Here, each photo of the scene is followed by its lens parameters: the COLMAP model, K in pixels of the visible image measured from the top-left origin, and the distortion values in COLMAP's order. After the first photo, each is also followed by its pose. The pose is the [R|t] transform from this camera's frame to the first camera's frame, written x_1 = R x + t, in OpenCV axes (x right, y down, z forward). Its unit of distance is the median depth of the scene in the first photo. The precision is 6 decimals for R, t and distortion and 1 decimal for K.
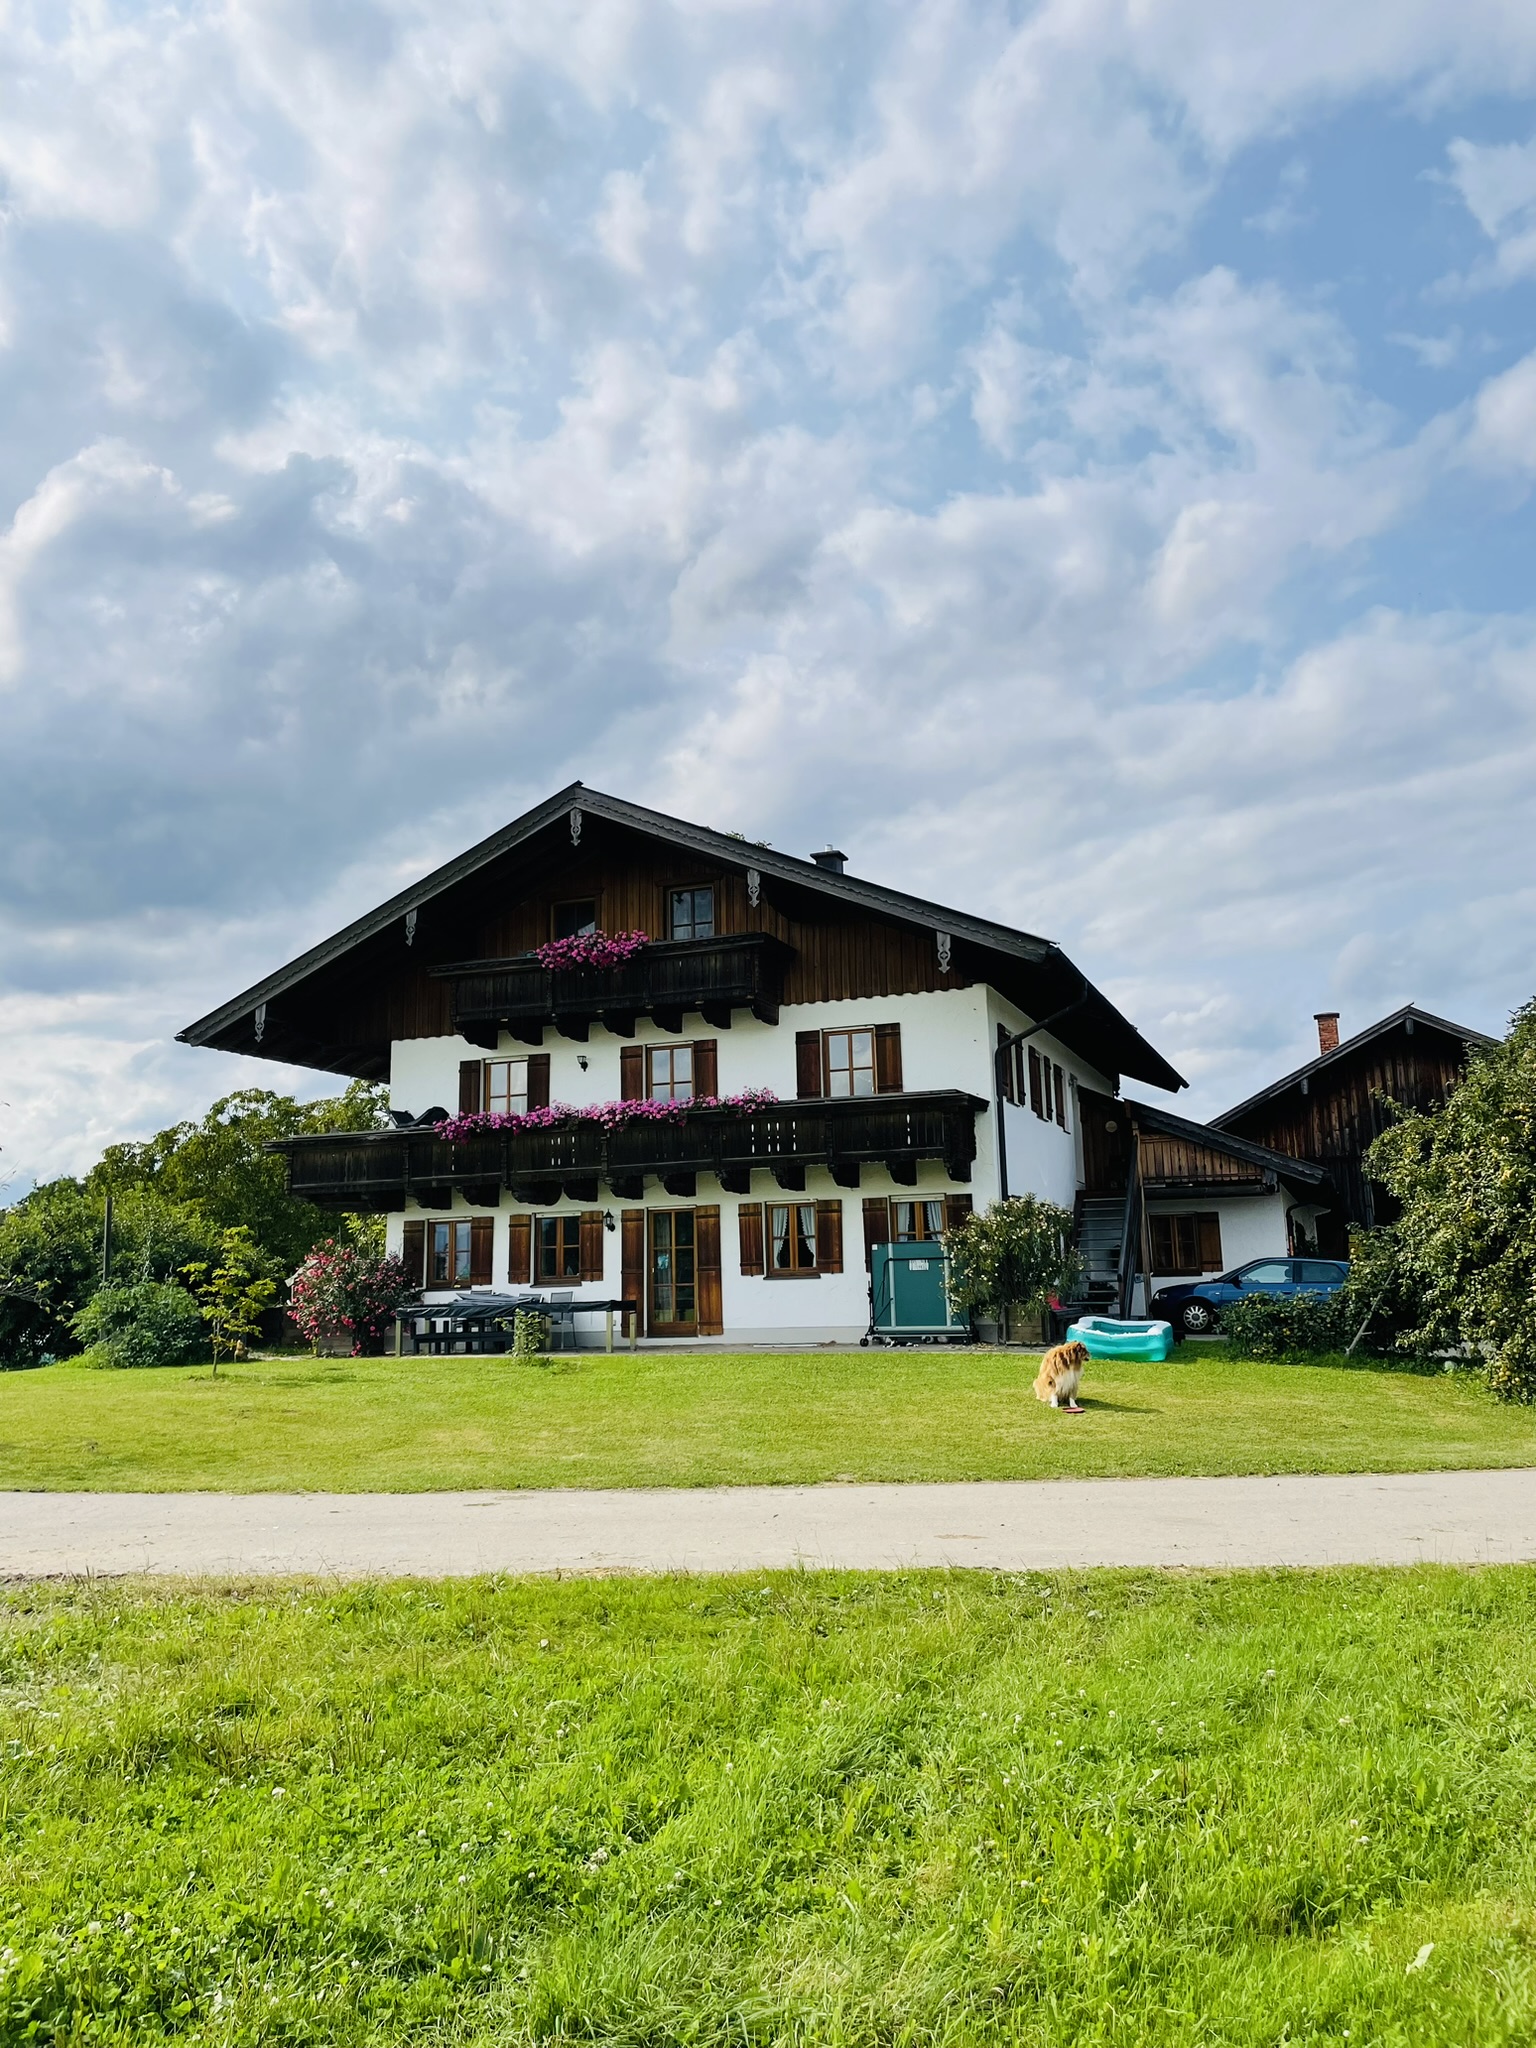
lens RADIAL K [[1563.3, 0, 766.6], [0, 1563.3, 984.0], [0, 0, 1]] dist [0.111672, -0.162379]
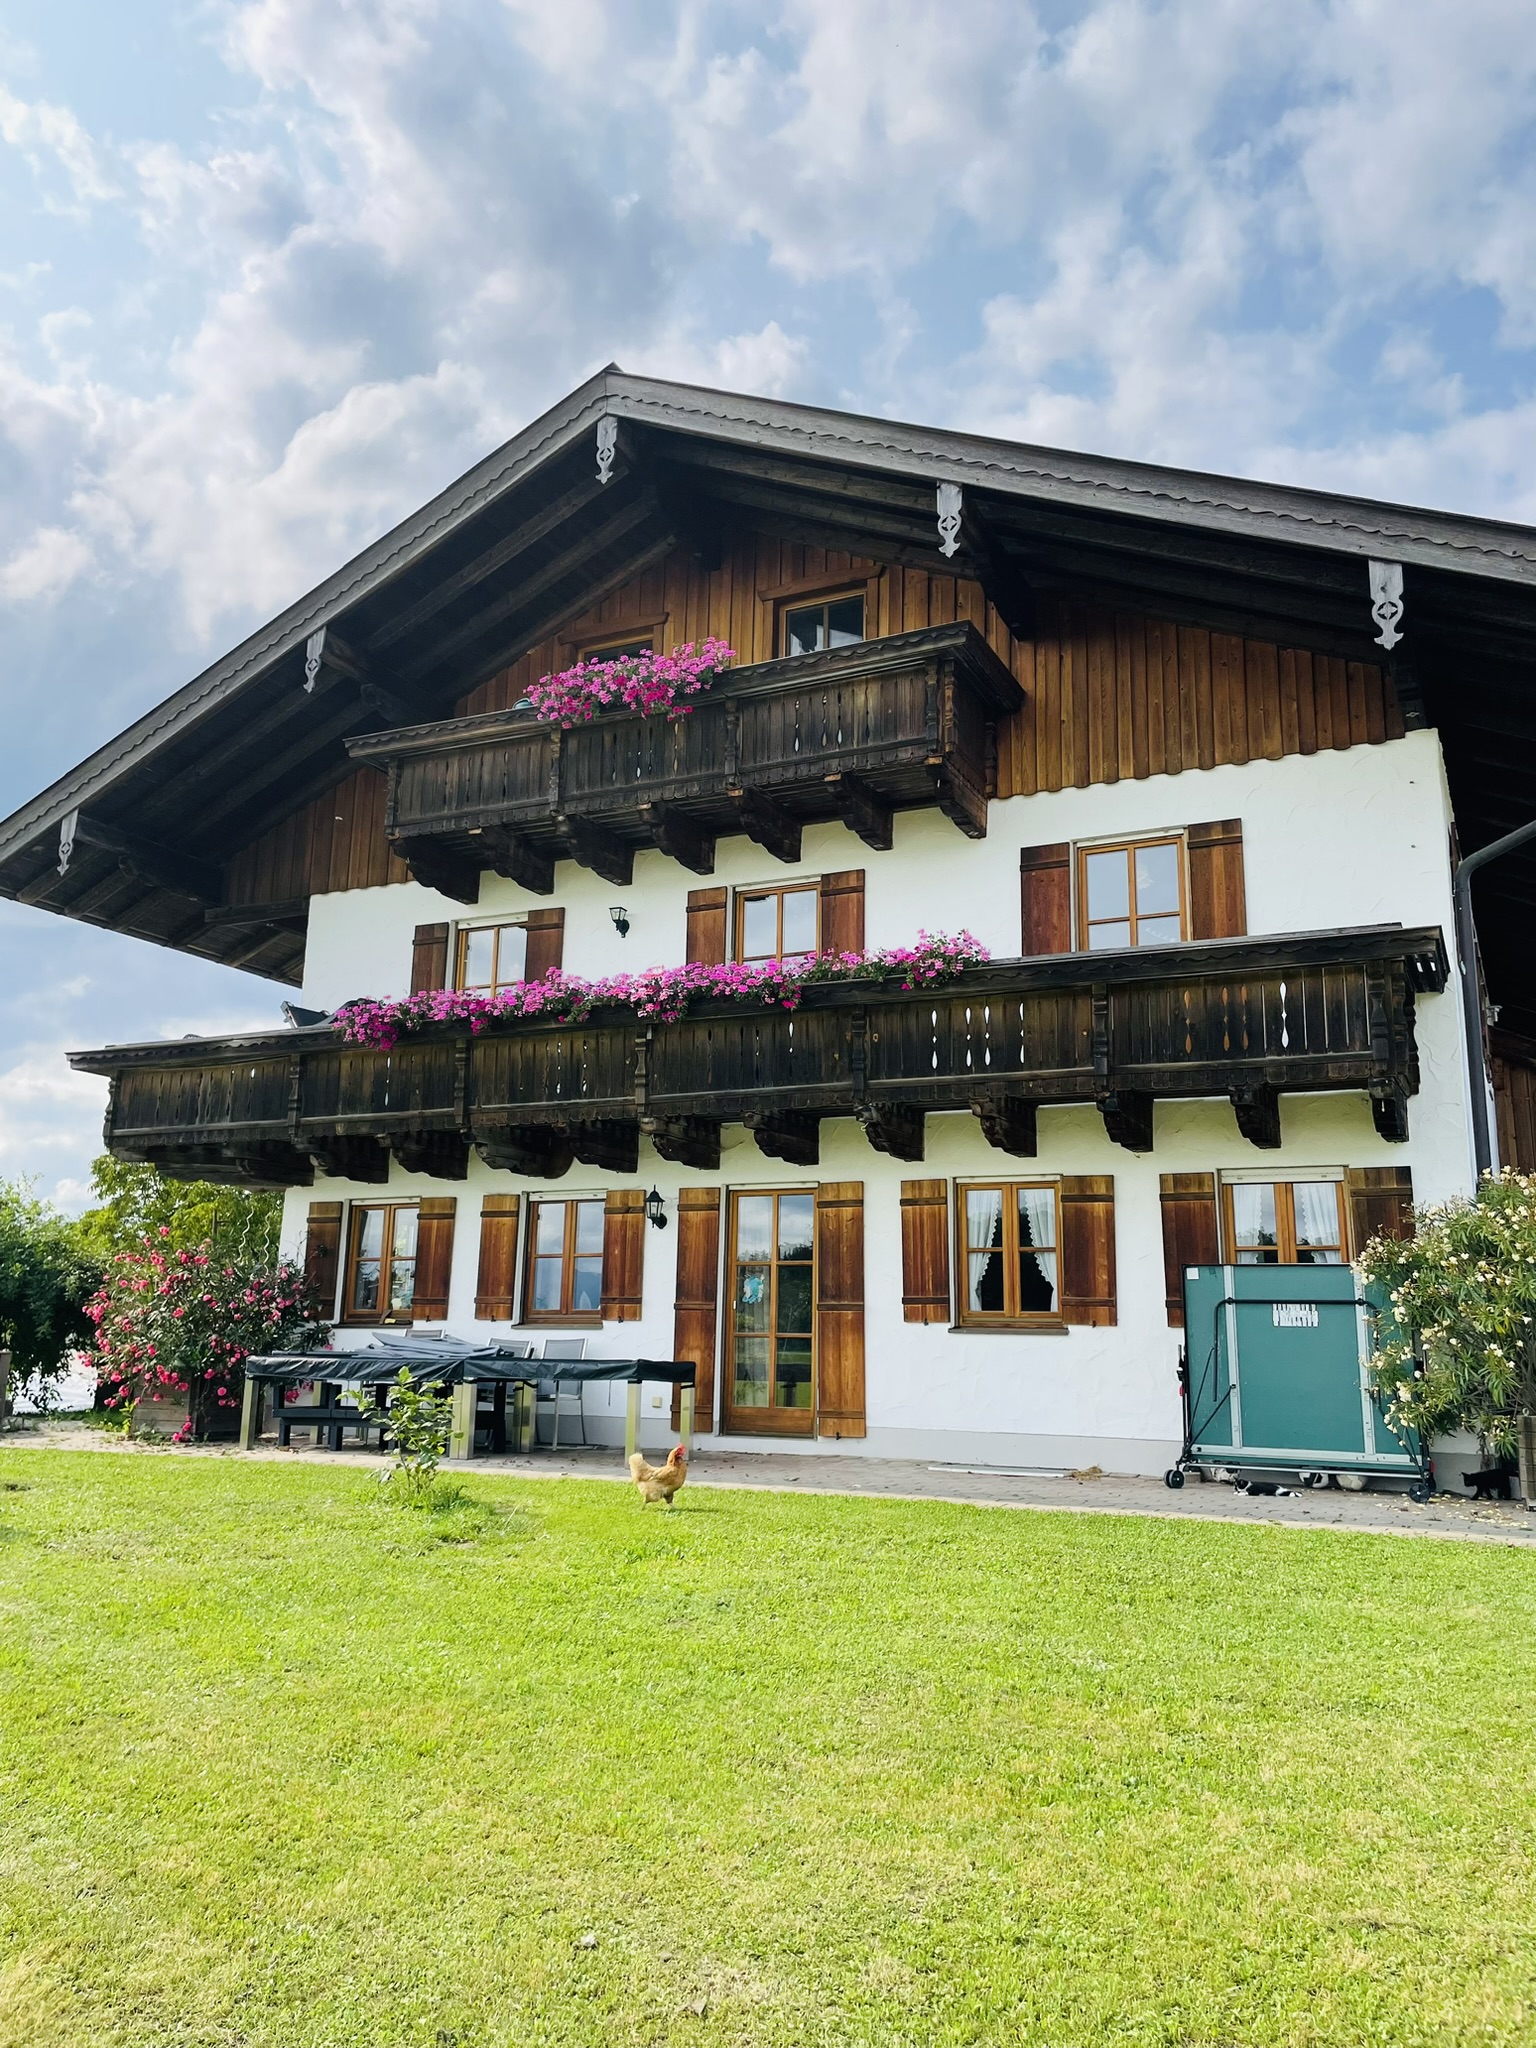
lens RADIAL K [[1563.3, 0, 766.6], [0, 1563.3, 984.0], [0, 0, 1]] dist [0.111672, -0.162379]
pose [[0.994960, 0.020797, -0.098090, -0.012654], [-0.024178, 0.999149, -0.033406, 0.093634], [0.097311, 0.035609, 0.994617, 0.481298]]
